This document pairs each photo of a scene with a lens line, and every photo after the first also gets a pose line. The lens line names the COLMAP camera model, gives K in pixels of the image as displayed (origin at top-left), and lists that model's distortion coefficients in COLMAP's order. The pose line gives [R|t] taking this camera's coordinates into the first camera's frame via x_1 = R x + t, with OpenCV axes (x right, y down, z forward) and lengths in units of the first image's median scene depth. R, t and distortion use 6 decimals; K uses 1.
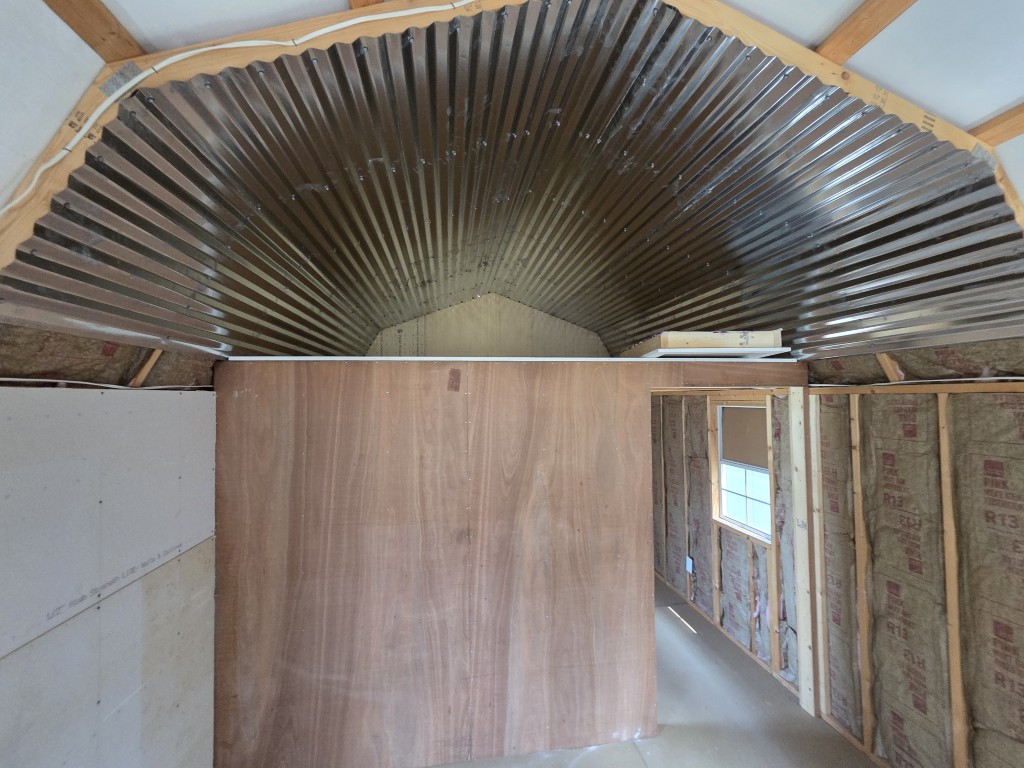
lens RADIAL K [[423.6, 0, 511.0], [0, 423.6, 386.9], [0, 0, 1]] dist [0.002300, 0.000378]
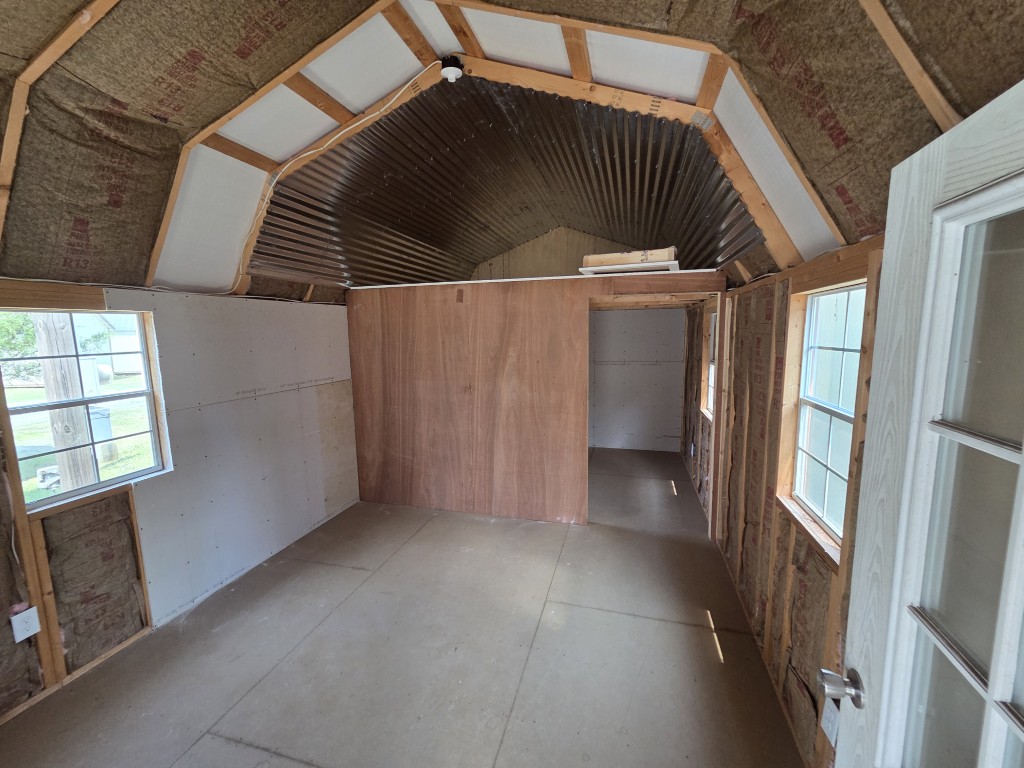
lens RADIAL K [[423.6, 0, 511.0], [0, 423.6, 386.9], [0, 0, 1]] dist [0.002300, 0.000378]
pose [[0.911779, 0.048651, -0.407788, 0.744299], [0.017661, 0.987395, 0.157289, 0.078930], [0.410300, -0.150615, 0.899427, -0.456047]]
